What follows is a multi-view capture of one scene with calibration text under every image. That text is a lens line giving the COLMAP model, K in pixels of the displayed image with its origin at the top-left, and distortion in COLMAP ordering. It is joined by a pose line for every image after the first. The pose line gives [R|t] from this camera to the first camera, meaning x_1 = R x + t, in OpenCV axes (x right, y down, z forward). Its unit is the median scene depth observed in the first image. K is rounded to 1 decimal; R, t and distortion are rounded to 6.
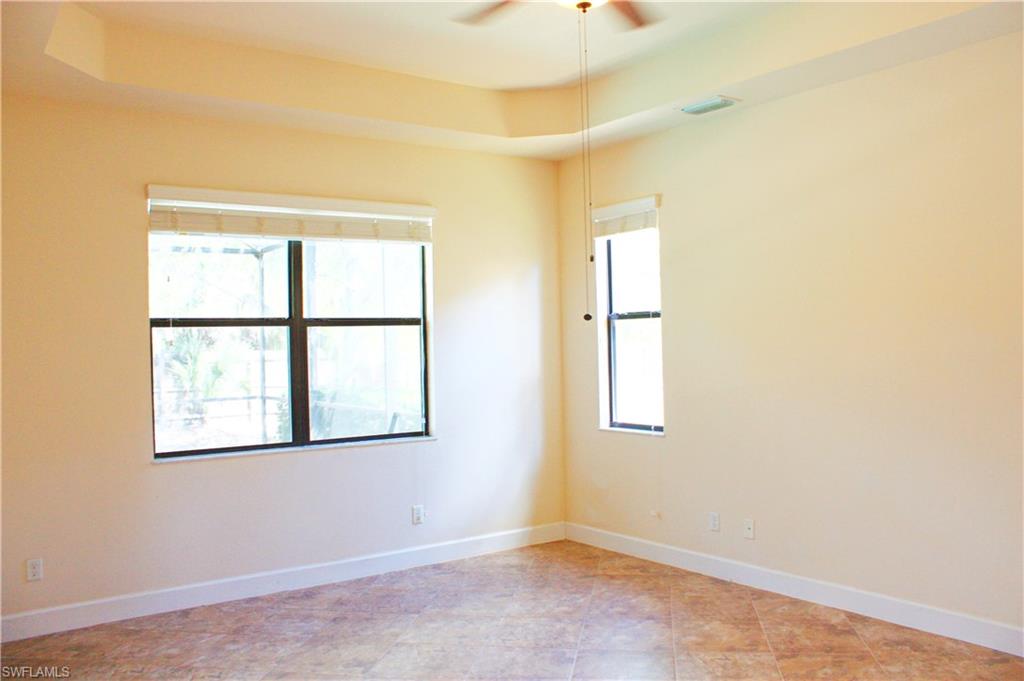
lens RADIAL K [[907.1, 0, 500.7], [0, 907.1, 306.6], [0, 0, 1]] dist [-0.145772, 0.130965]
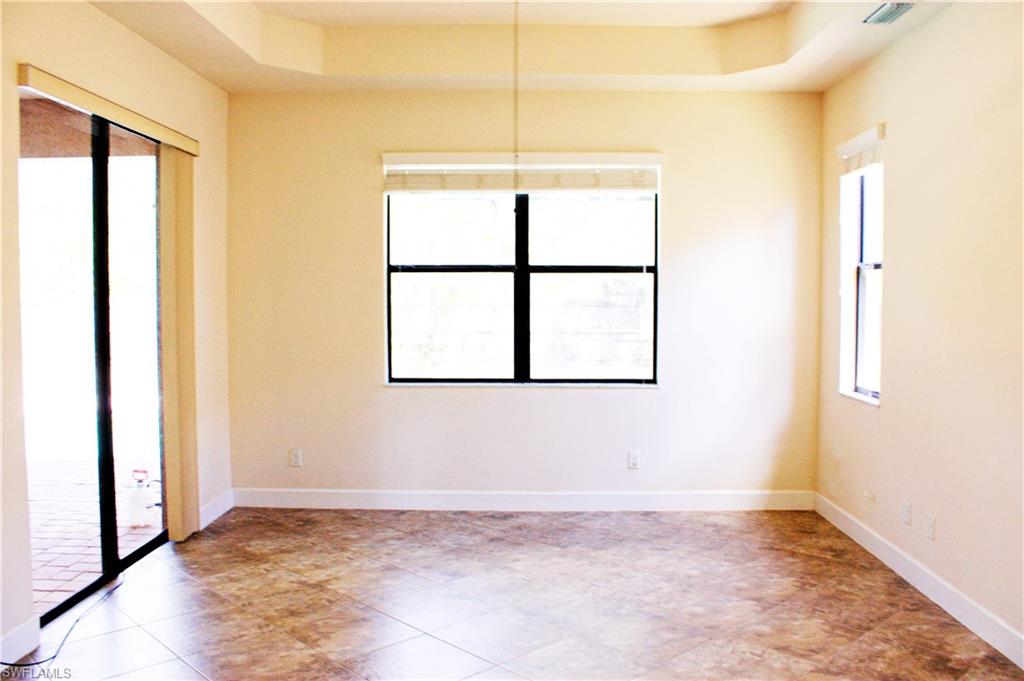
lens RADIAL K [[907.1, 0, 480.4], [0, 907.1, 309.8], [0, 0, 1]] dist [-0.145772, 0.130965]
pose [[0.784108, 0.036627, -0.619543, 0.434860], [0.003036, 0.998019, 0.062845, -0.002678], [0.620617, -0.051158, 0.782443, 0.115772]]
